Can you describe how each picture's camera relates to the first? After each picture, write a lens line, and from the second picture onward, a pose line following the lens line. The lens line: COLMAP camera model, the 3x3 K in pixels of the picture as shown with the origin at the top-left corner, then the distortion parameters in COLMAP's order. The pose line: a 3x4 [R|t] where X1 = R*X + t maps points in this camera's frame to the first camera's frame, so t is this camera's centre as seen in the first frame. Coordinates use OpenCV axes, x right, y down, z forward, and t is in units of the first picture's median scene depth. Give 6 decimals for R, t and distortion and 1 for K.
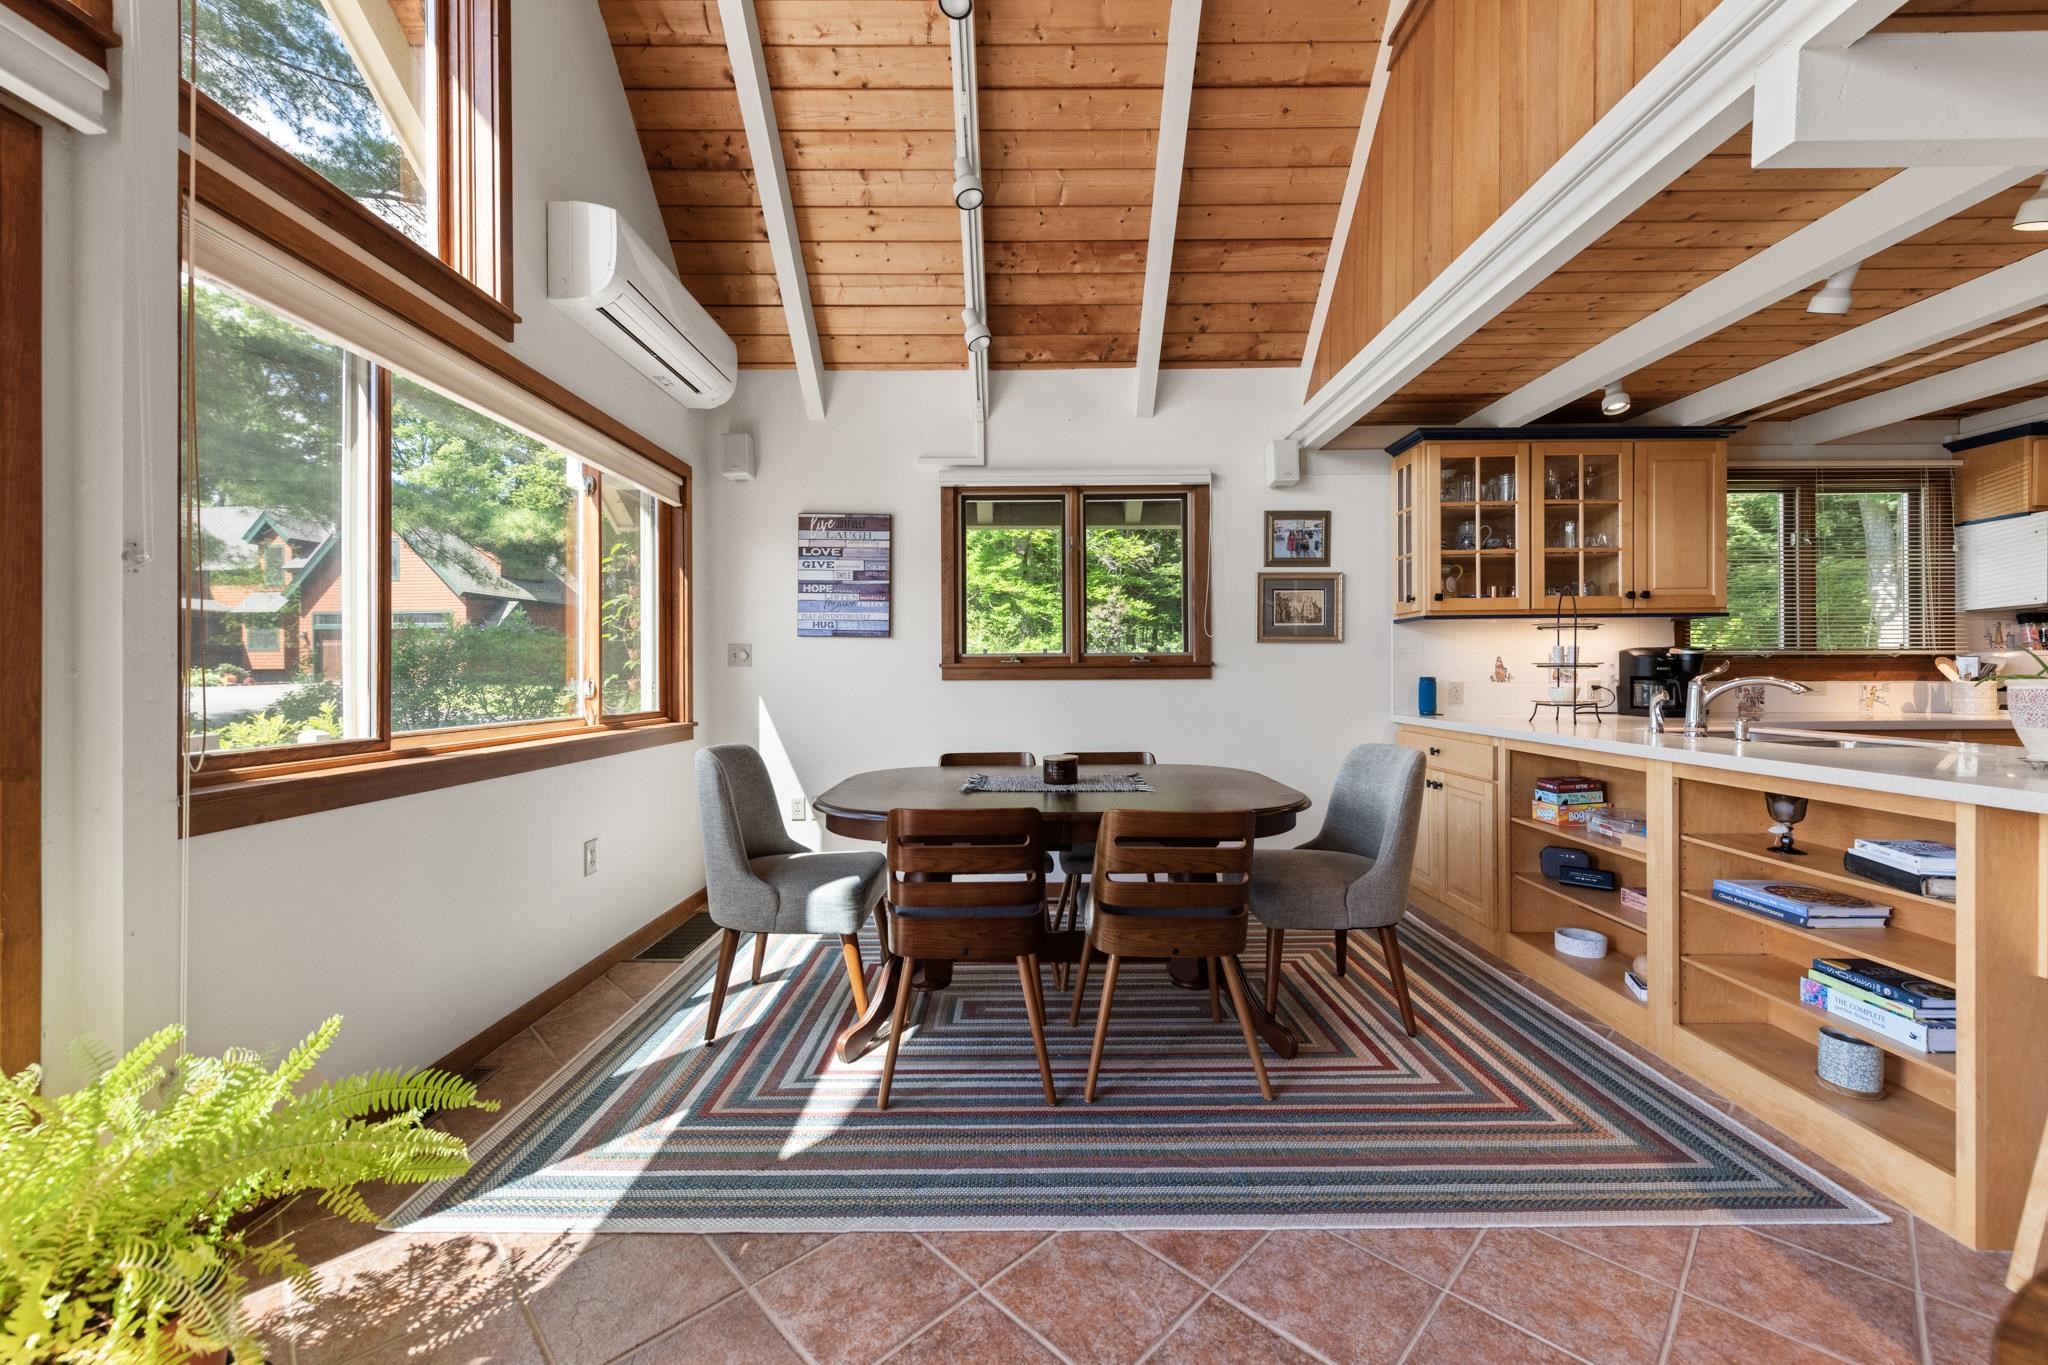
lens RADIAL K [[759.6, 0, 1028.8], [0, 759.6, 675.7], [0, 0, 1]] dist [0.005499, 0.000070]
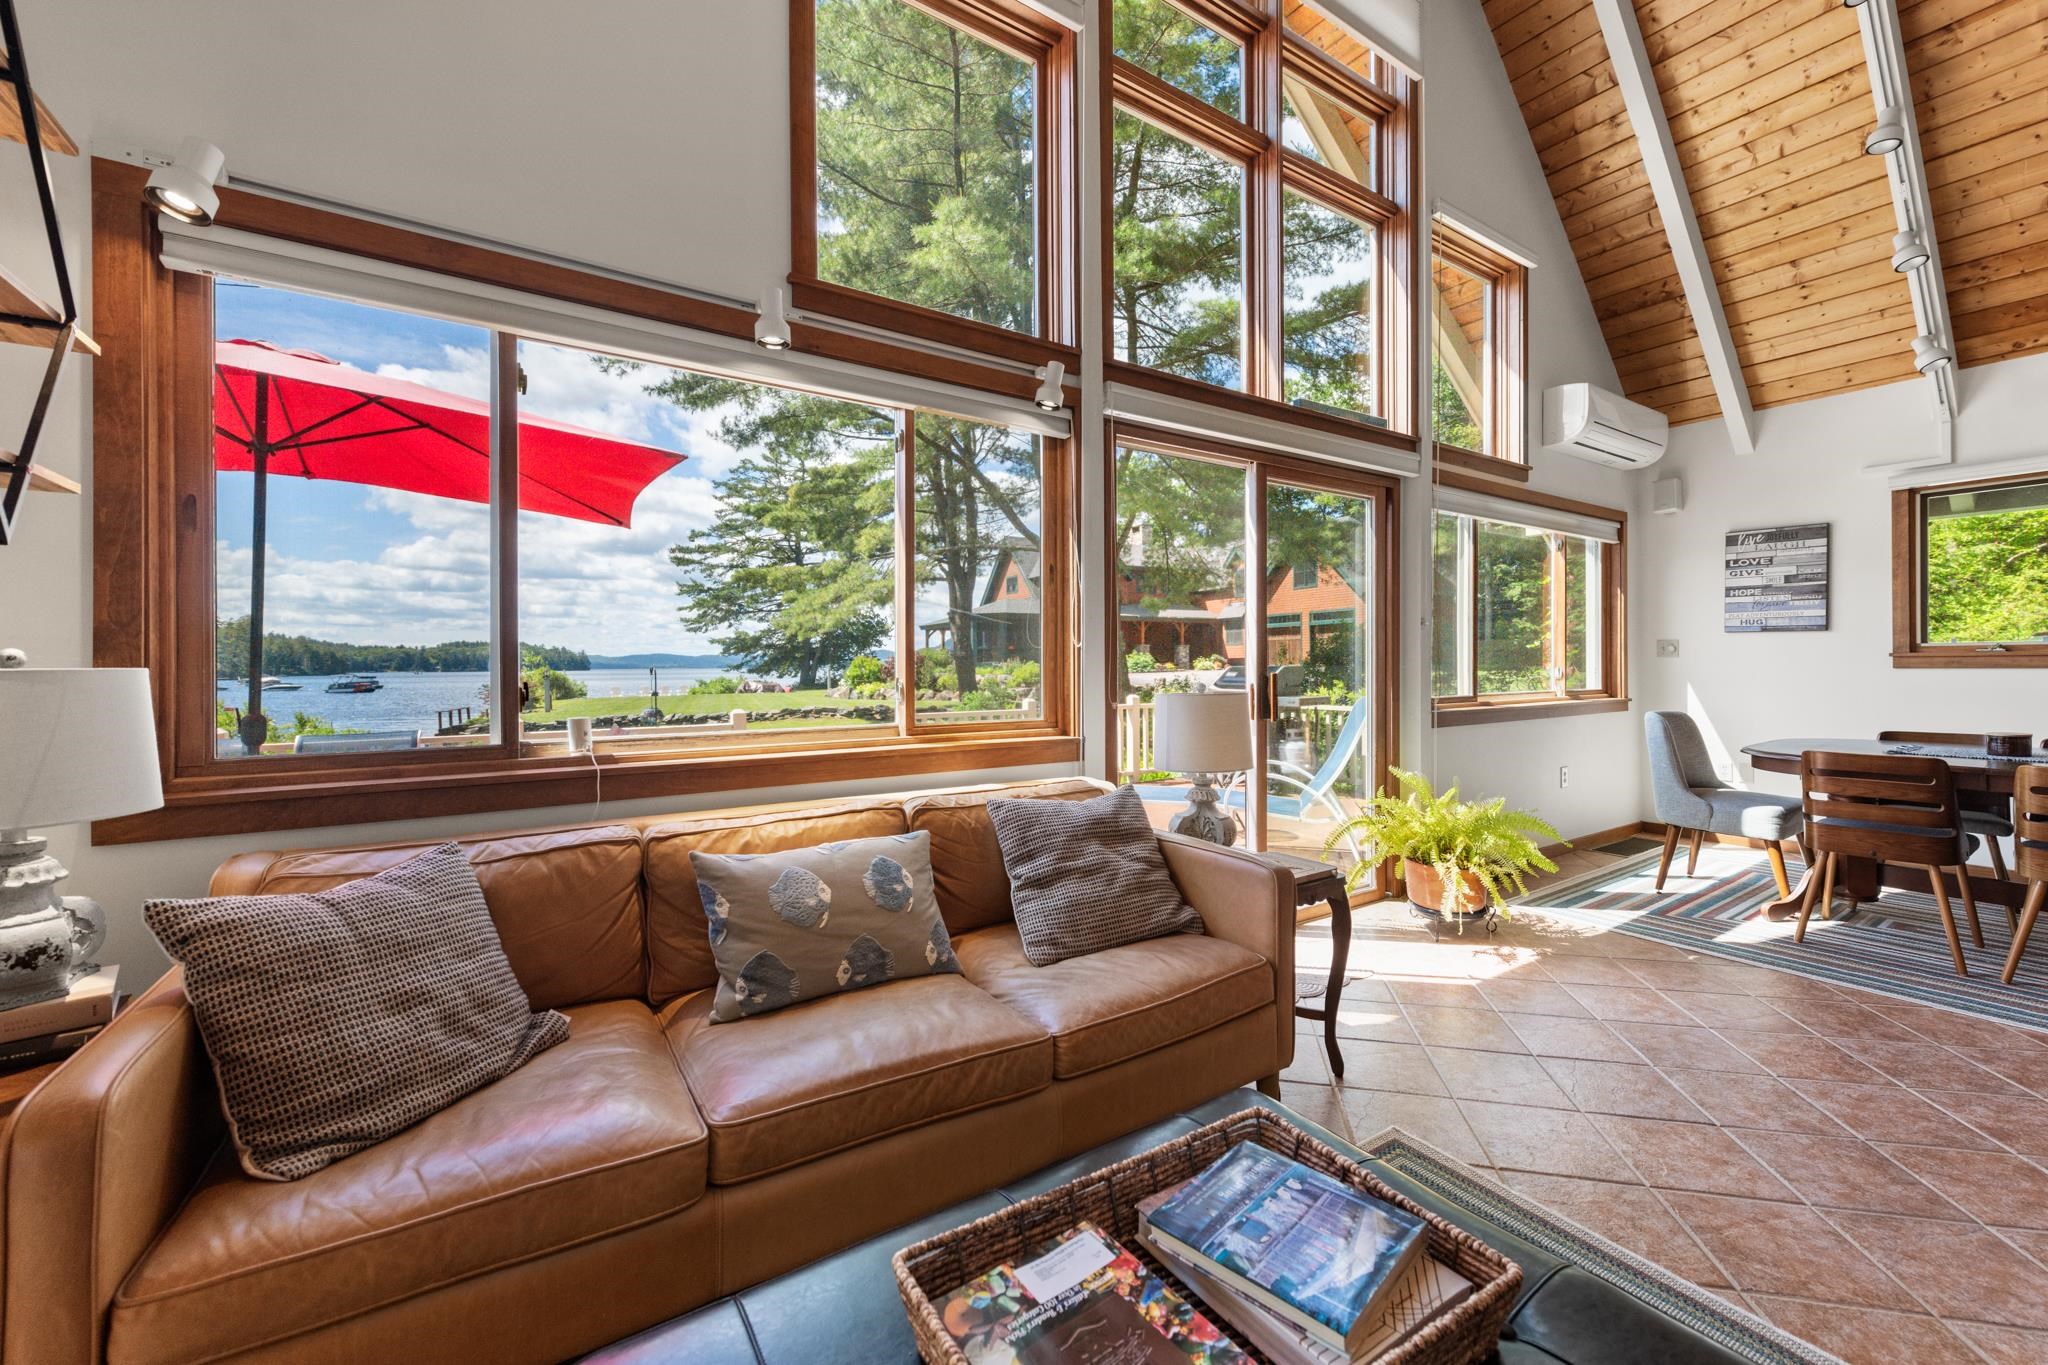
lens RADIAL K [[805.8, 0, 1037.2], [0, 805.8, 668.7], [0, 0, 1]] dist [0.015260, -0.003528]
pose [[0.548336, 0.001390, -0.836257, 0.193583], [0.005865, 0.999968, 0.005508, -0.006670], [0.836238, -0.007925, 0.548310, -0.677511]]
